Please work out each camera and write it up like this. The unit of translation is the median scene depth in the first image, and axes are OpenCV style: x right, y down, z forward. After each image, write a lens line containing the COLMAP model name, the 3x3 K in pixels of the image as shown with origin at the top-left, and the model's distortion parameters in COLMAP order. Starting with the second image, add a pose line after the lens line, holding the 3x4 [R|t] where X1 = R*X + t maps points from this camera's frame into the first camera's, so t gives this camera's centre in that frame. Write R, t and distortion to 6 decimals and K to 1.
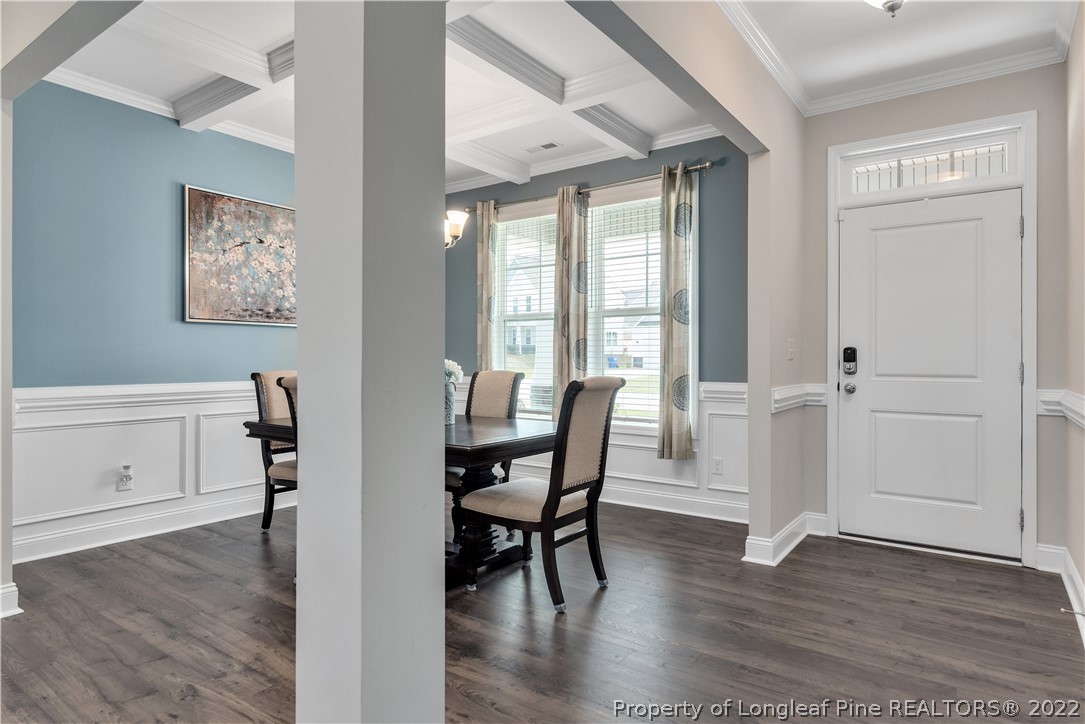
lens RADIAL K [[571.2, 0, 536.4], [0, 571.2, 352.3], [0, 0, 1]] dist [0.001791, 0.000885]
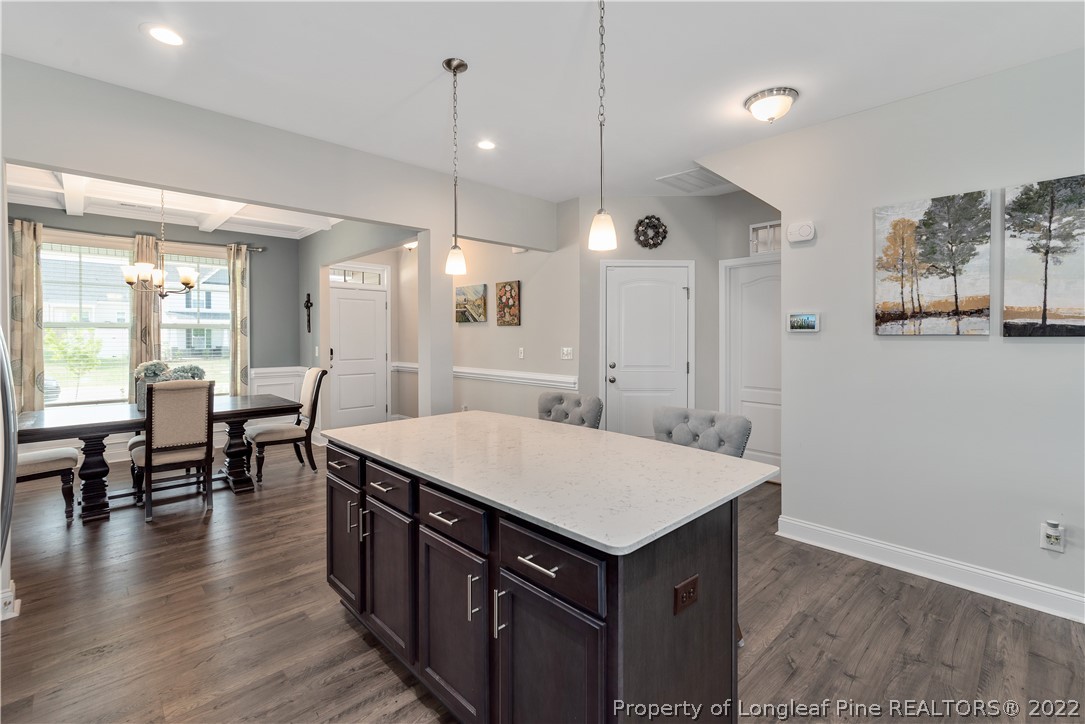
lens RADIAL K [[501.4, 0, 547.5], [0, 501.4, 340.3], [0, 0, 1]] dist [-0.004921, -0.000579]
pose [[0.134651, -0.020774, 0.990675, -1.088273], [-0.000195, 0.999780, 0.020992, -0.066450], [-0.990893, -0.003020, 0.134617, -0.106670]]
